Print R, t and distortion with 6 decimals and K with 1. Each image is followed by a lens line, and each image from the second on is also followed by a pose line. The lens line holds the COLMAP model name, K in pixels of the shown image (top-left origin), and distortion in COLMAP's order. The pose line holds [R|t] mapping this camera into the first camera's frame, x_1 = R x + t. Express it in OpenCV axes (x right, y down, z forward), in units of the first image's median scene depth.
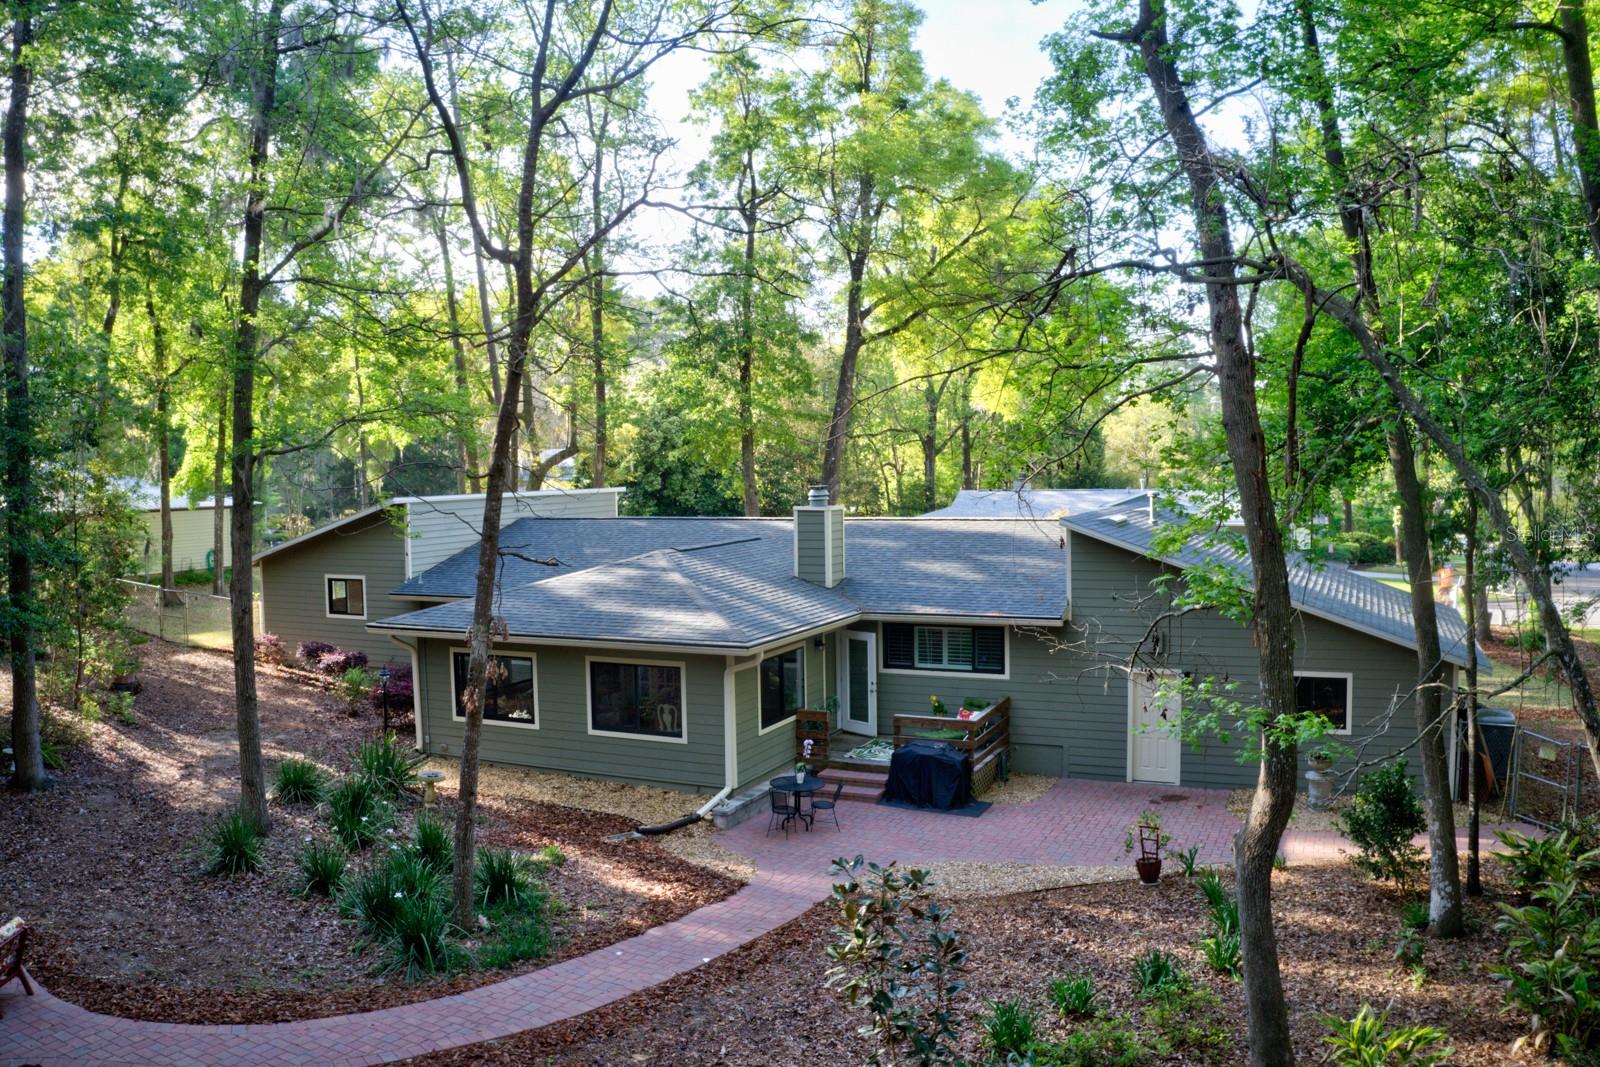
lens RADIAL K [[1257.0, 0, 800.0], [0, 1257.0, 533.5], [0, 0, 1]] dist [-0.192207, 0.023233]
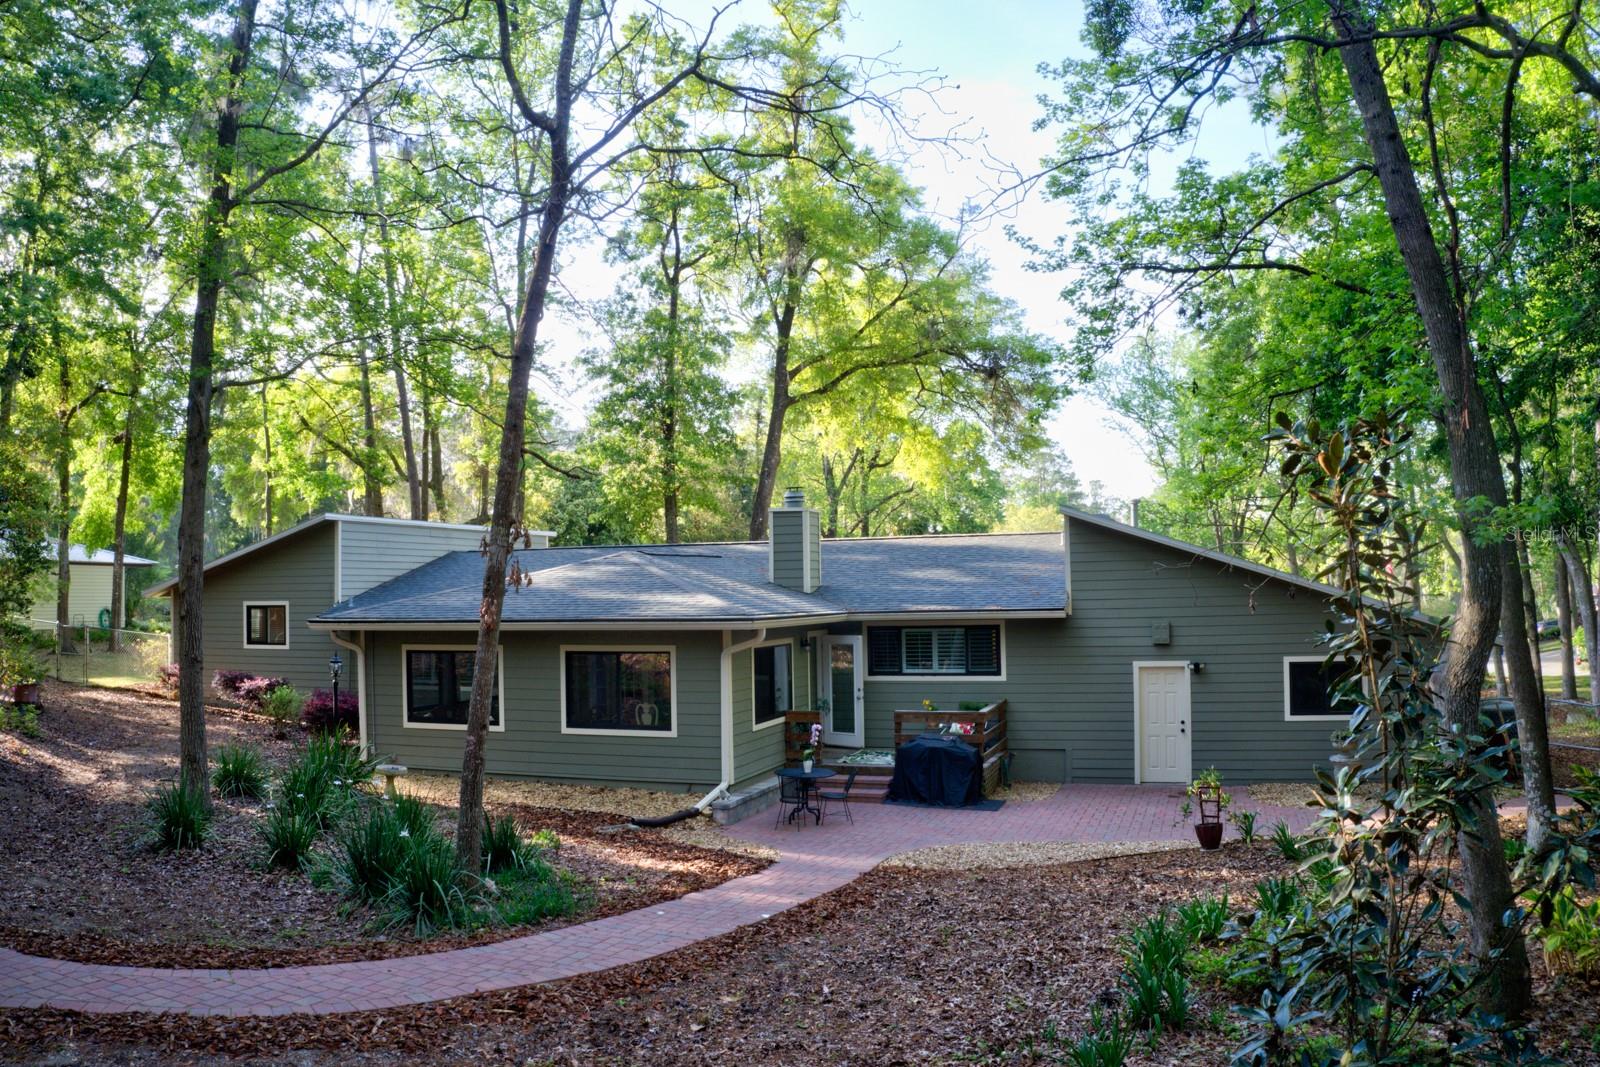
lens RADIAL K [[1251.6, 0, 800.0], [0, 1251.6, 533.5], [0, 0, 1]] dist [-0.198534, 0.028419]
pose [[0.995089, 0.004583, 0.098877, -0.084472], [0.005267, 0.995061, -0.099130, 0.103023], [-0.098843, 0.099164, 0.990150, 0.079132]]
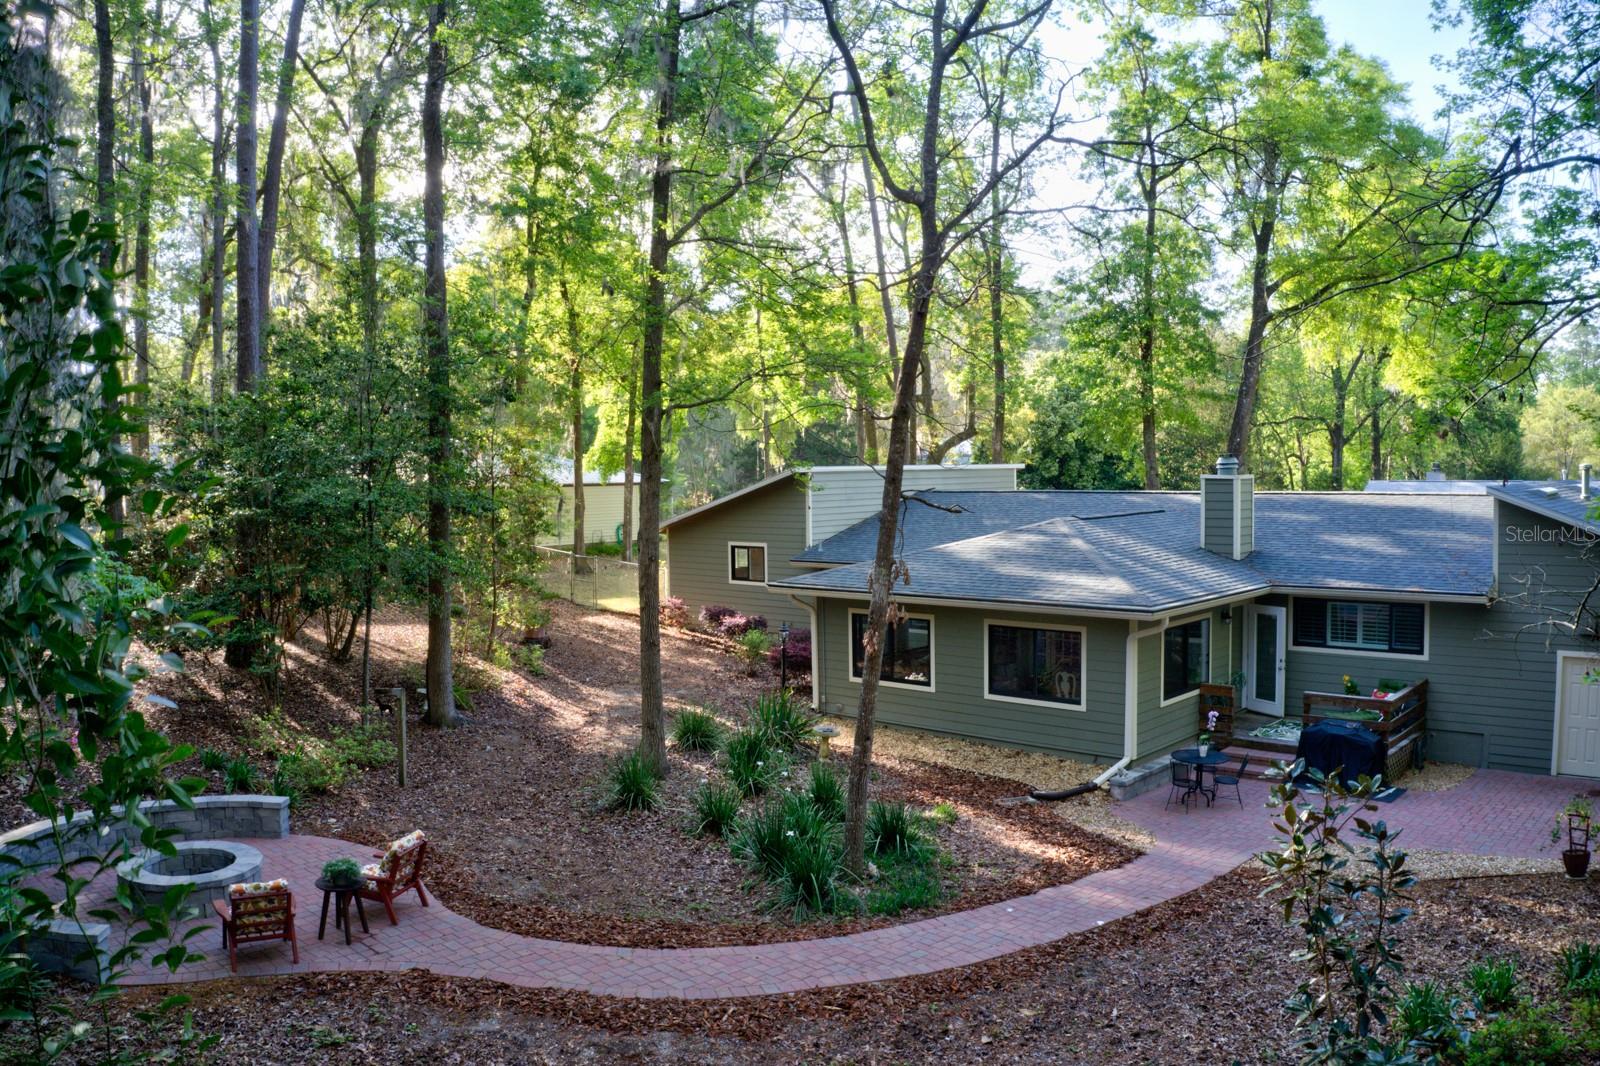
lens RADIAL K [[1251.6, 0, 800.0], [0, 1251.6, 533.0], [0, 0, 1]] dist [-0.198534, 0.028419]
pose [[0.951153, 0.018149, -0.308186, -0.008236], [-0.017066, 0.999835, 0.006209, 0.025577], [0.308248, -0.000646, 0.951306, 0.018113]]
